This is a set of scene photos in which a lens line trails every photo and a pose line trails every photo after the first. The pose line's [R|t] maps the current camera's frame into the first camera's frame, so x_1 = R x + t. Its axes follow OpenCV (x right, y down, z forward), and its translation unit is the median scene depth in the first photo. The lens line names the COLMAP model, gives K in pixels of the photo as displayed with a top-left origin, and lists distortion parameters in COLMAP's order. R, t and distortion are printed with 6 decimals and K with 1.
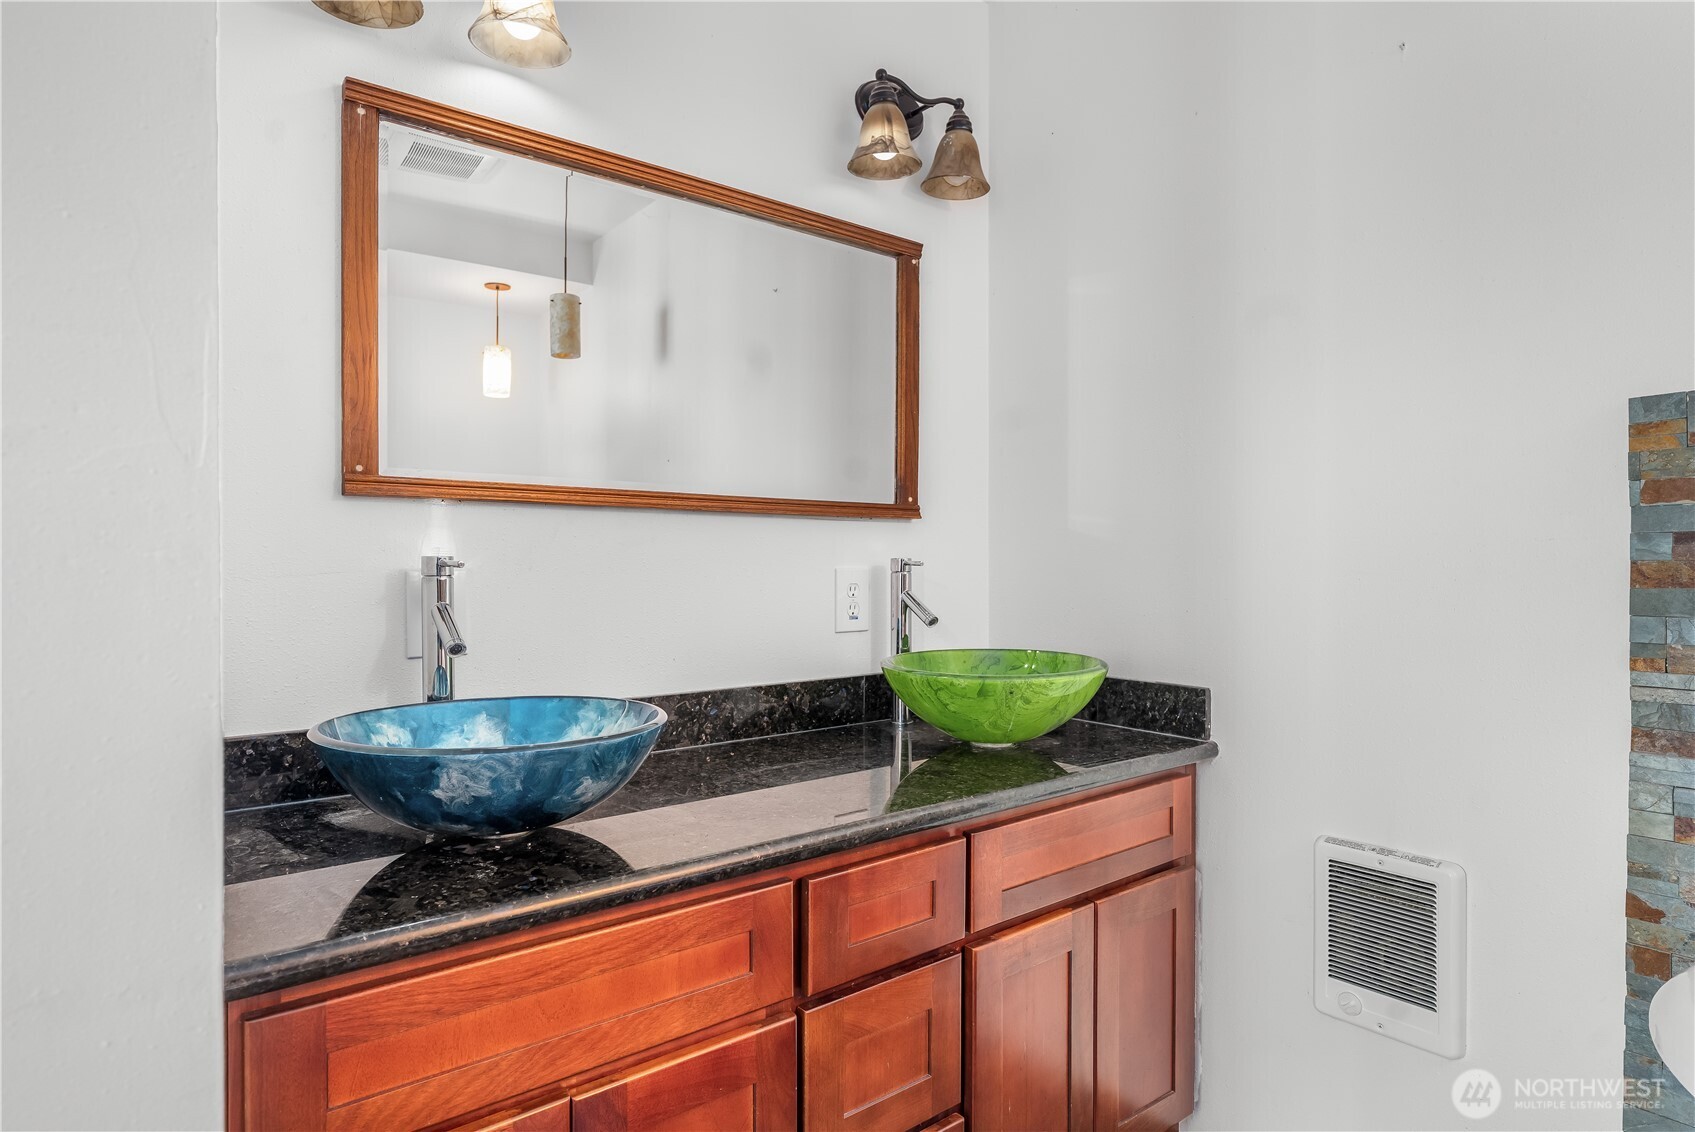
lens RADIAL K [[947.6, 0, 846.0], [0, 947.6, 568.3], [0, 0, 1]] dist [0.000341, 0.001028]
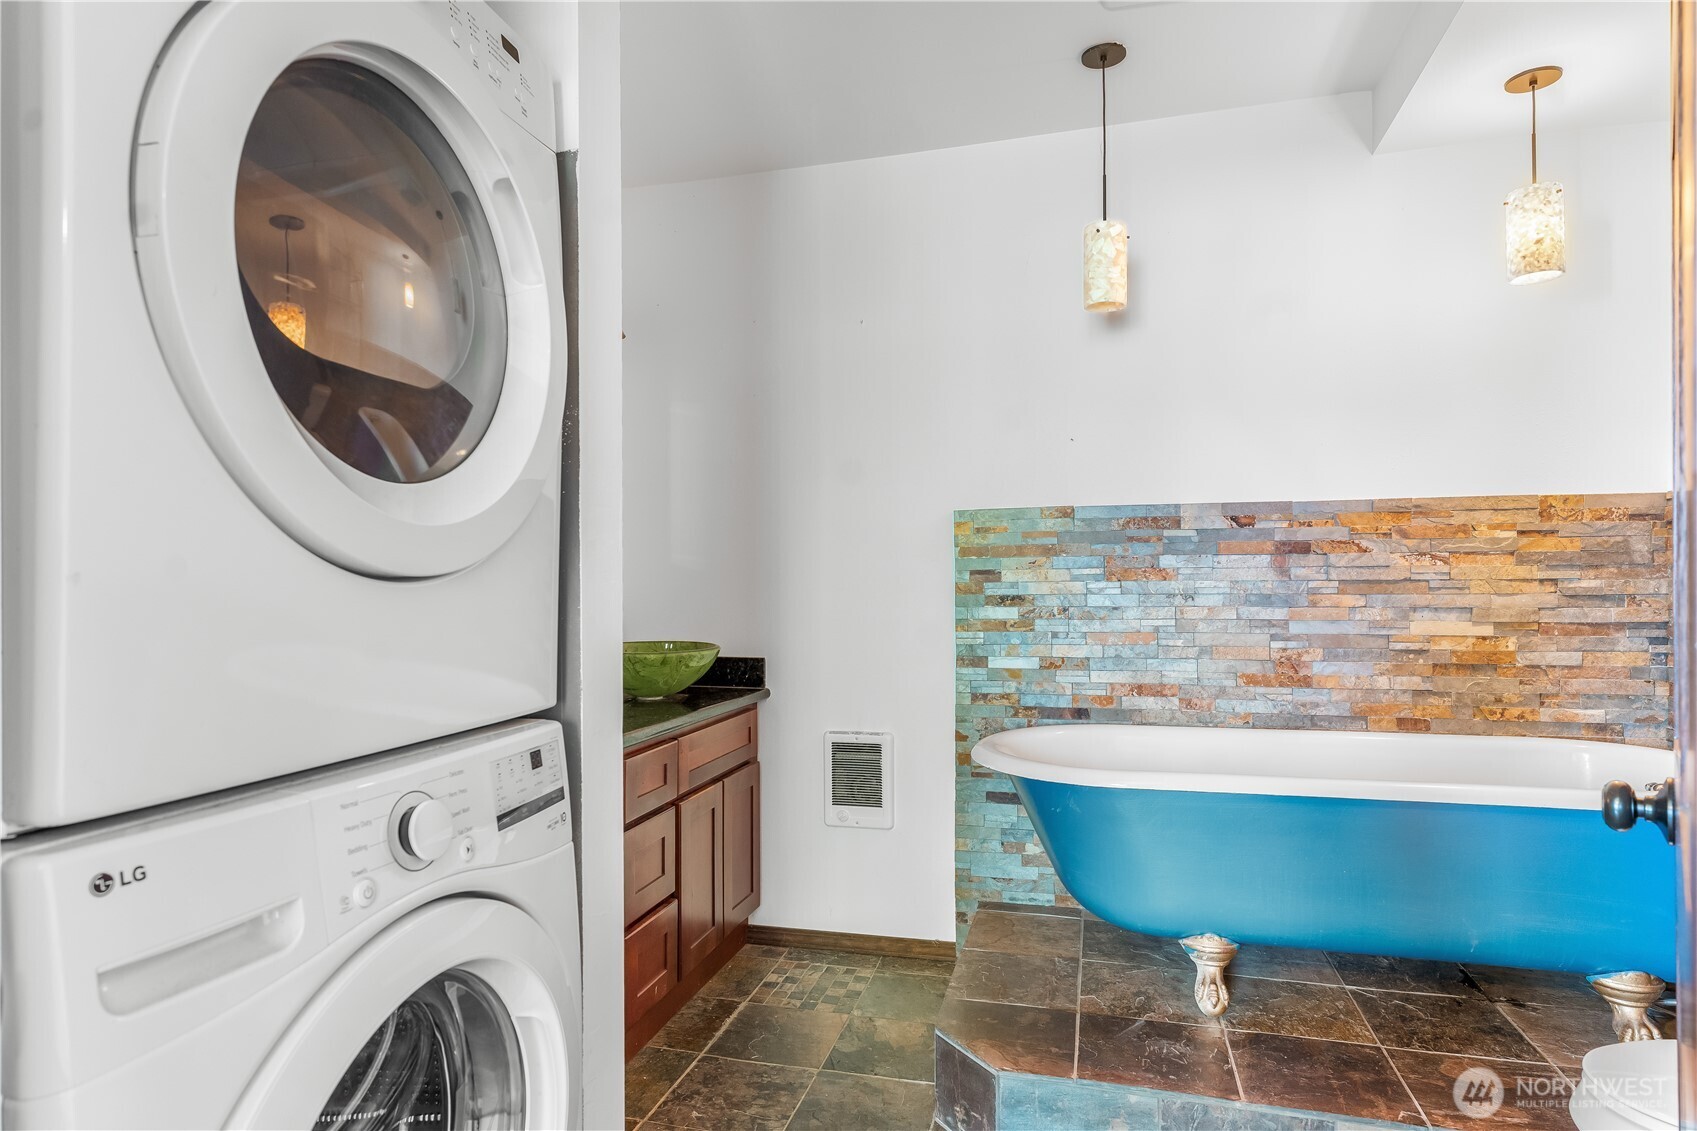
lens RADIAL K [[966.6, 0, 850.3], [0, 966.6, 576.4], [0, 0, 1]] dist [-0.000938, 0.000302]
pose [[0.804577, 0.000997, 0.593847, -0.733647], [0.009169, 0.999859, -0.014102, 0.007340], [-0.593777, 0.016791, 0.804454, -0.696447]]
